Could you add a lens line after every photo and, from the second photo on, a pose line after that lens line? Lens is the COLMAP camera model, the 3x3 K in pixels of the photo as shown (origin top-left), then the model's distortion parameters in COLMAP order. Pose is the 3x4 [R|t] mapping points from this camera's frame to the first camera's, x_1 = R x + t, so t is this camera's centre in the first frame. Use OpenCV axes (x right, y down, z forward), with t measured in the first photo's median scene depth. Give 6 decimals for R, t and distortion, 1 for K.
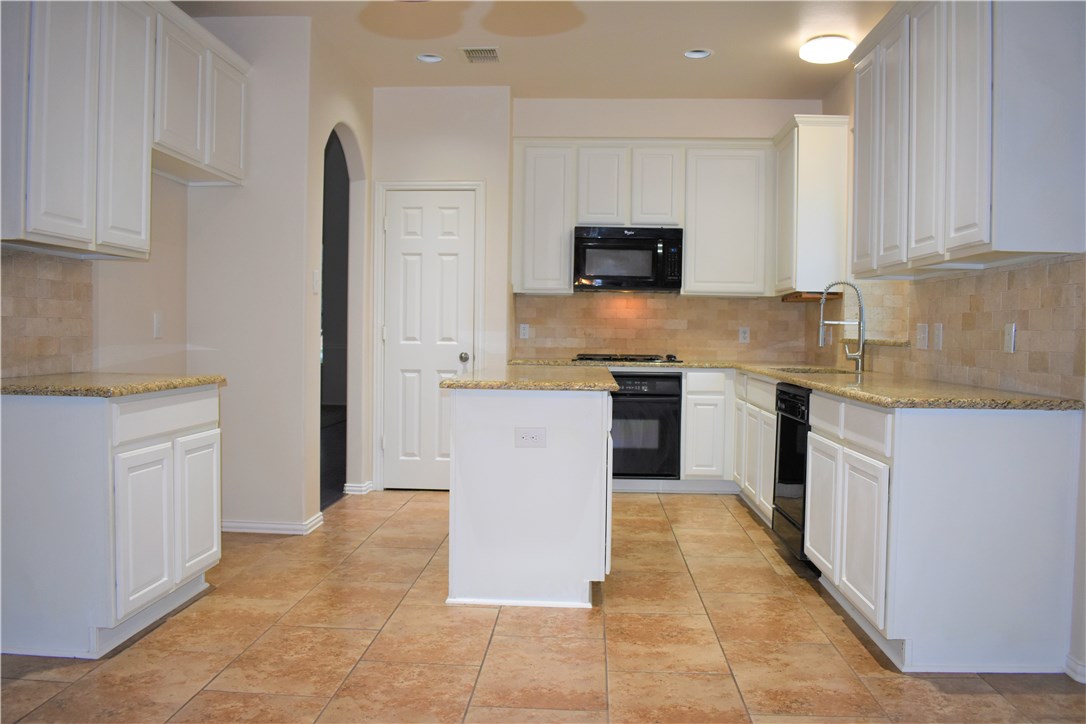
lens RADIAL K [[876.2, 0, 545.4], [0, 876.2, 362.8], [0, 0, 1]] dist [-0.094699, 0.018506]
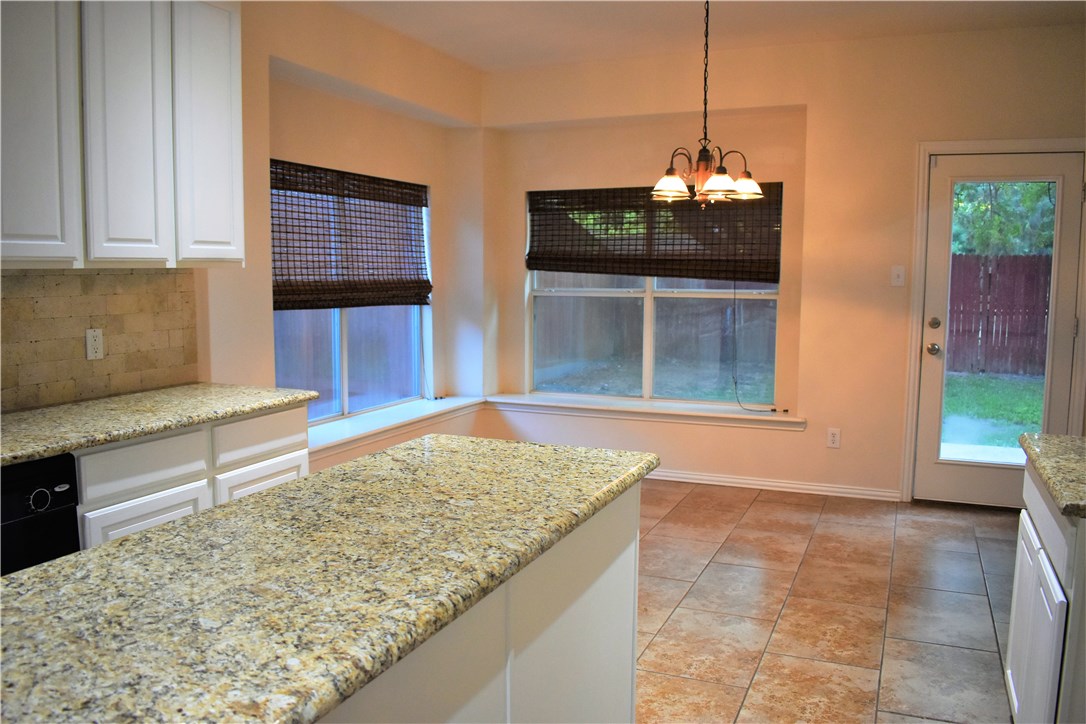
lens RADIAL K [[876.2, 0, 545.4], [0, 876.2, 362.8], [0, 0, 1]] dist [-0.094699, 0.018506]
pose [[-0.938949, -0.055879, 0.339489, -0.247850], [-0.006588, 0.989462, 0.144643, -0.137491], [-0.343994, 0.133576, -0.929422, 1.556022]]
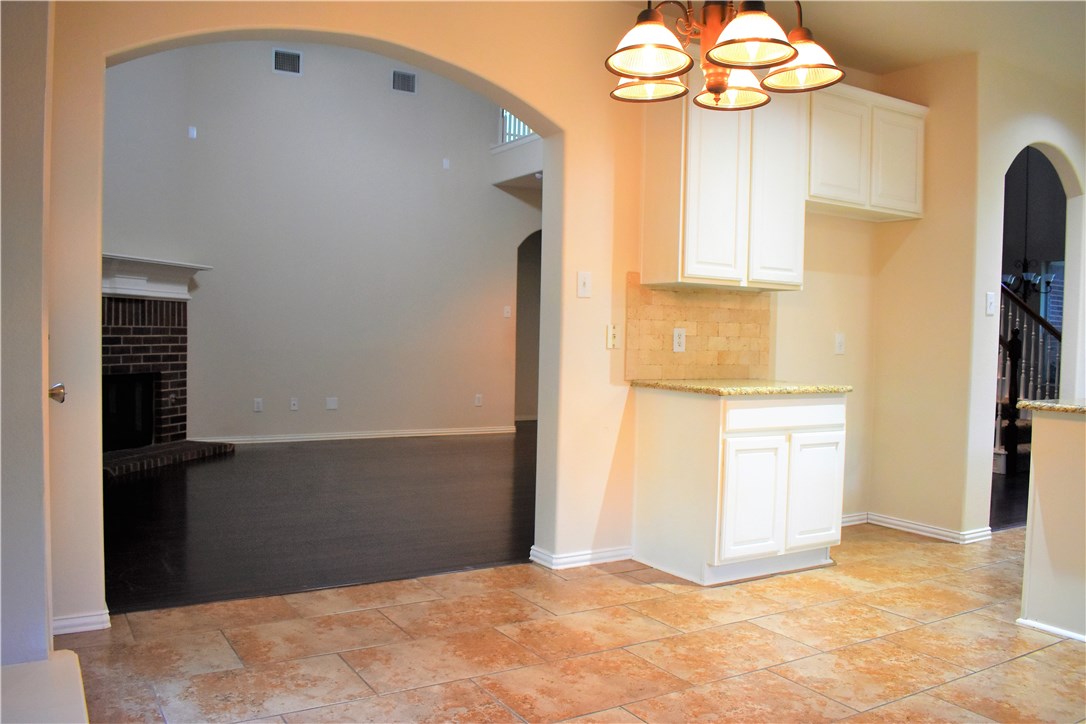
lens RADIAL K [[876.2, 0, 545.4], [0, 876.2, 362.8], [0, 0, 1]] dist [-0.094699, 0.018506]
pose [[0.567484, 0.027608, -0.822921, 0.364033], [-0.044524, 0.999004, 0.002811, -0.002595], [0.822180, 0.035044, 0.568148, -0.018000]]
